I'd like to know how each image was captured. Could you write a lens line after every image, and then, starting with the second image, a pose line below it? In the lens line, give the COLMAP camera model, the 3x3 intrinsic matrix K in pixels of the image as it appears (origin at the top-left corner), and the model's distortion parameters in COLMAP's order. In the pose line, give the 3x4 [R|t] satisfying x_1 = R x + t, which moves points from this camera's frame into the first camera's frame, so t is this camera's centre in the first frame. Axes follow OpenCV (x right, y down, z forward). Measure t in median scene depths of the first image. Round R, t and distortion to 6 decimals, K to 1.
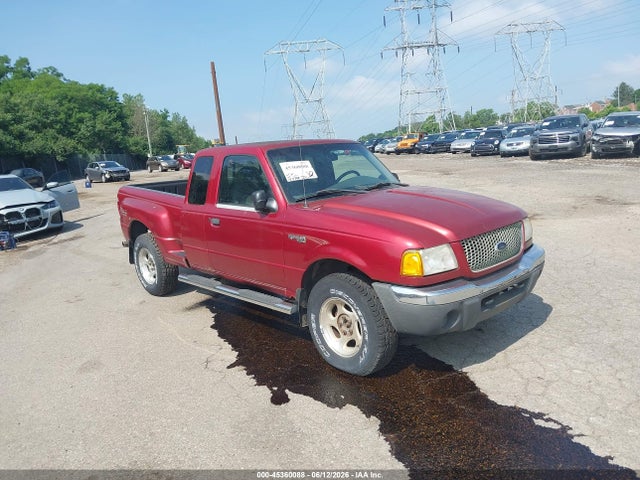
lens RADIAL K [[492.0, 0, 319.8], [0, 492.0, 241.7], [0, 0, 1]] dist [-0.018764, 0.017958]
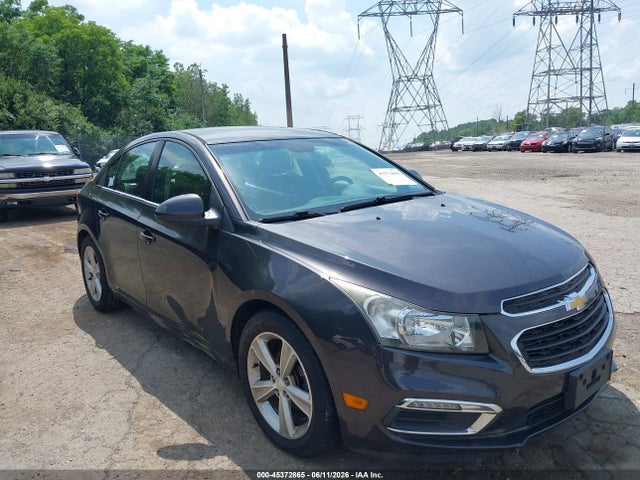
lens RADIAL K [[496.7, 0, 320.1], [0, 496.7, 240.7], [0, 0, 1]] dist [0.000725, -0.017006]
pose [[0.993490, 0.061461, -0.095921, -0.073005], [-0.060729, 0.998099, 0.010530, -0.037402], [0.096386, -0.004637, 0.995333, 0.217872]]
